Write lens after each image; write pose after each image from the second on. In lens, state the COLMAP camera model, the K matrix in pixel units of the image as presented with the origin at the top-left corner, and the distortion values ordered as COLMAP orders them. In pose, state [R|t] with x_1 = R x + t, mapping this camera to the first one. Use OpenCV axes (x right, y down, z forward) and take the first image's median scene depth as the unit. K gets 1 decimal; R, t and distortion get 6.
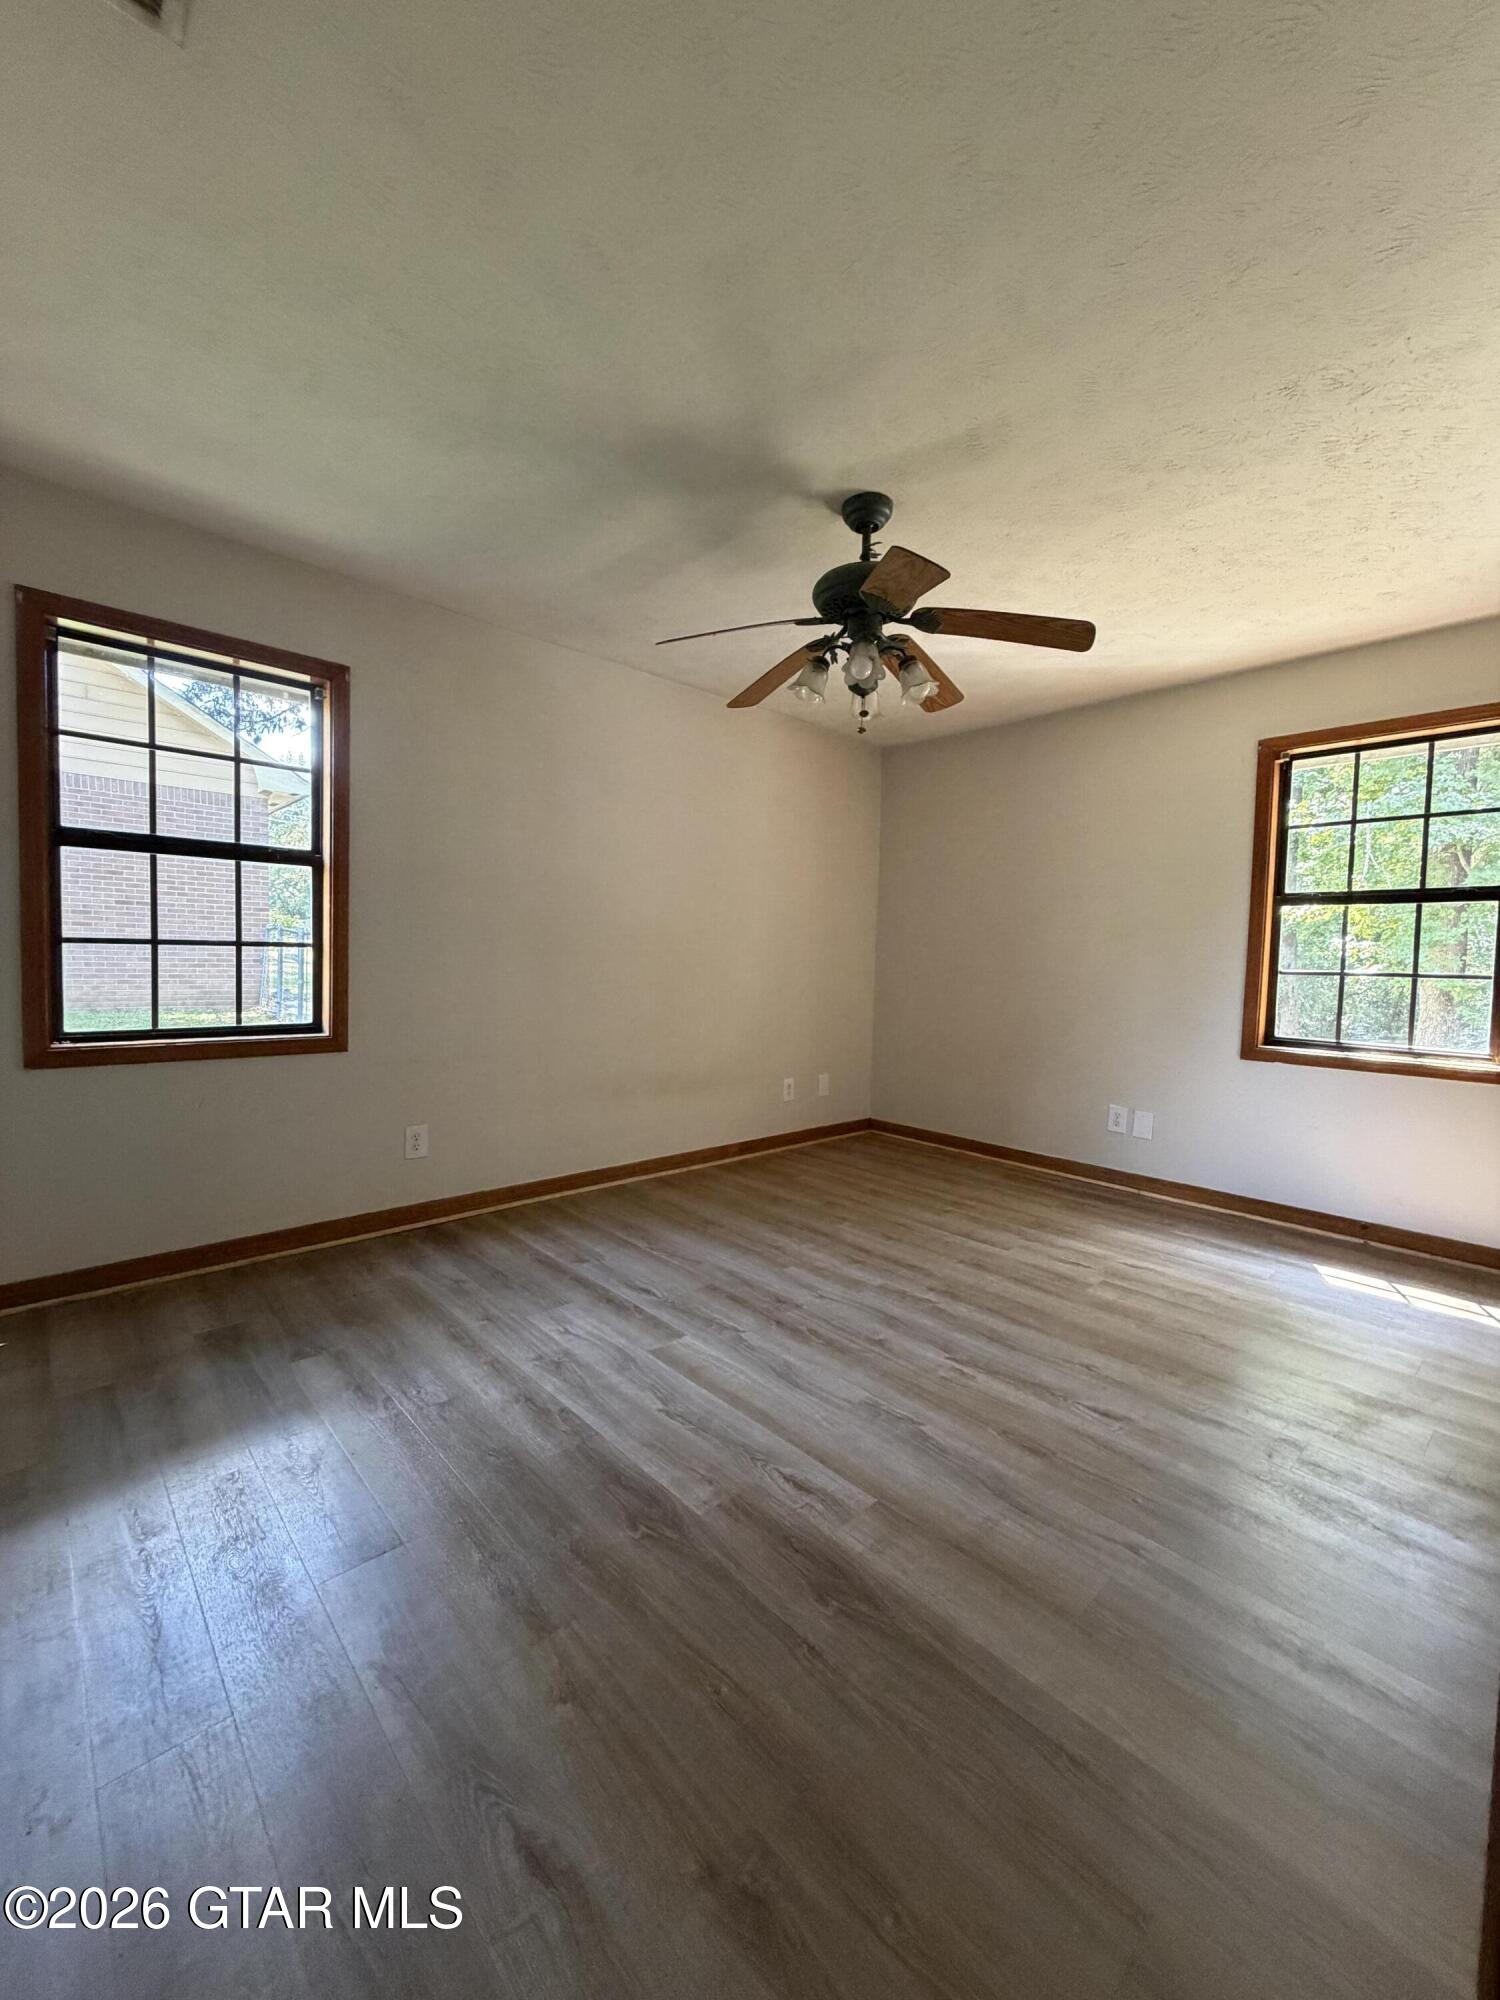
lens RADIAL K [[793.9, 0, 750.0], [0, 793.9, 1000.0], [0, 0, 1]] dist [0.032498, 0.000052]
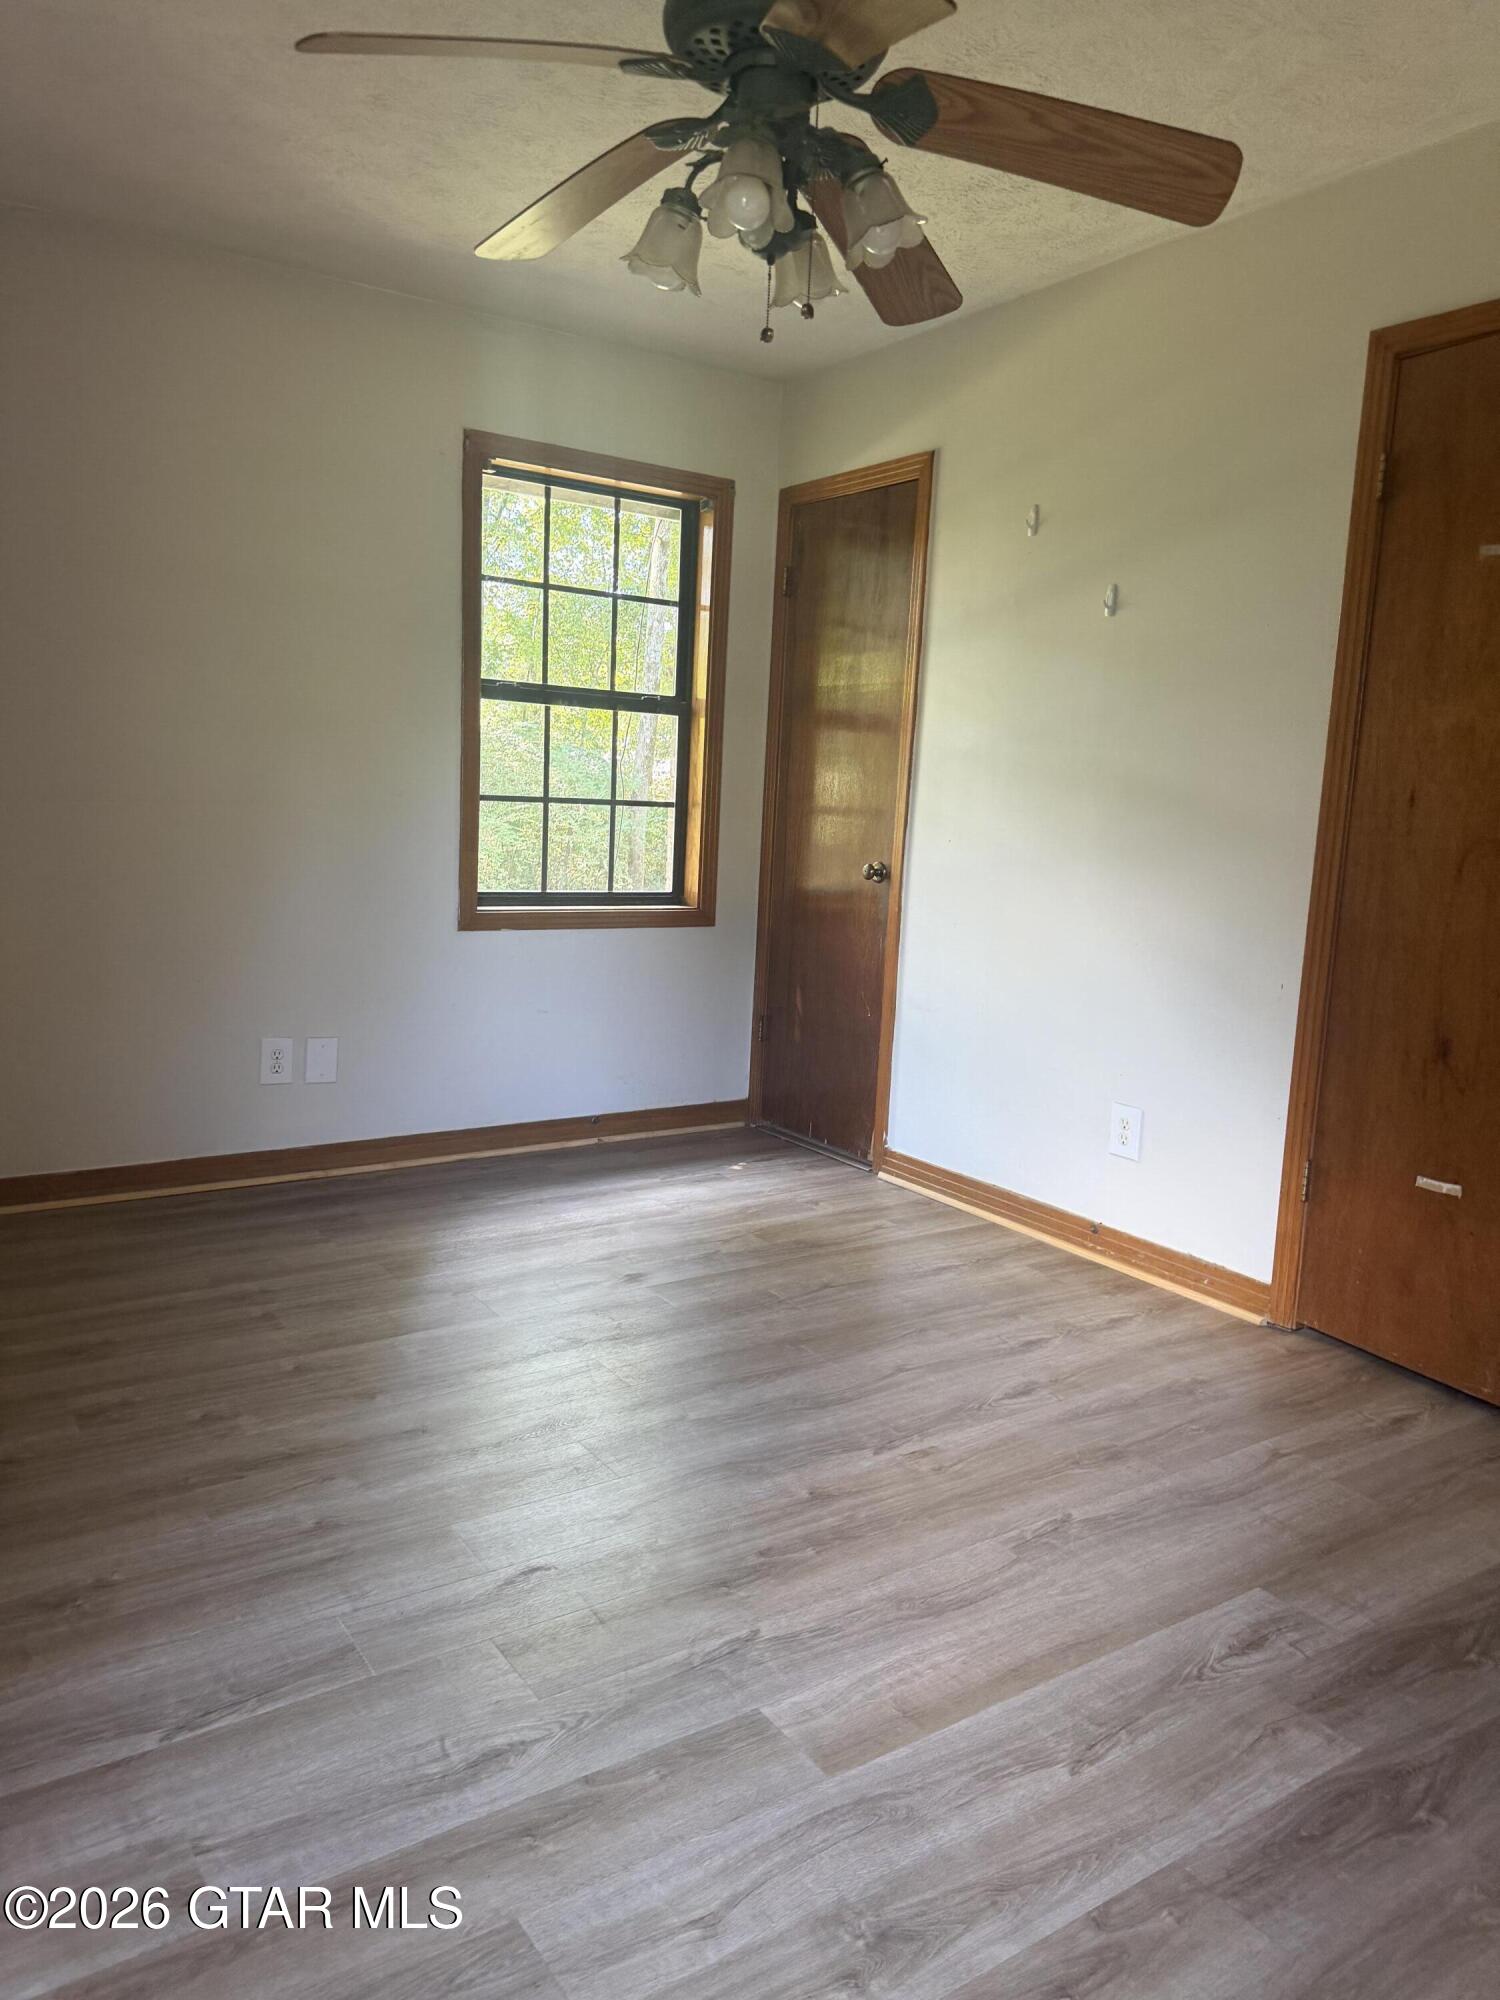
lens RADIAL K [[1405.9, 0, 750.0], [0, 1405.9, 1000.0], [0, 0, 1]] dist [0.011022, -0.004433]
pose [[0.163147, -0.162737, 0.973088, -0.798125], [0.013594, 0.986580, 0.162714, -0.089866], [-0.986508, -0.013318, 0.163170, 0.924707]]
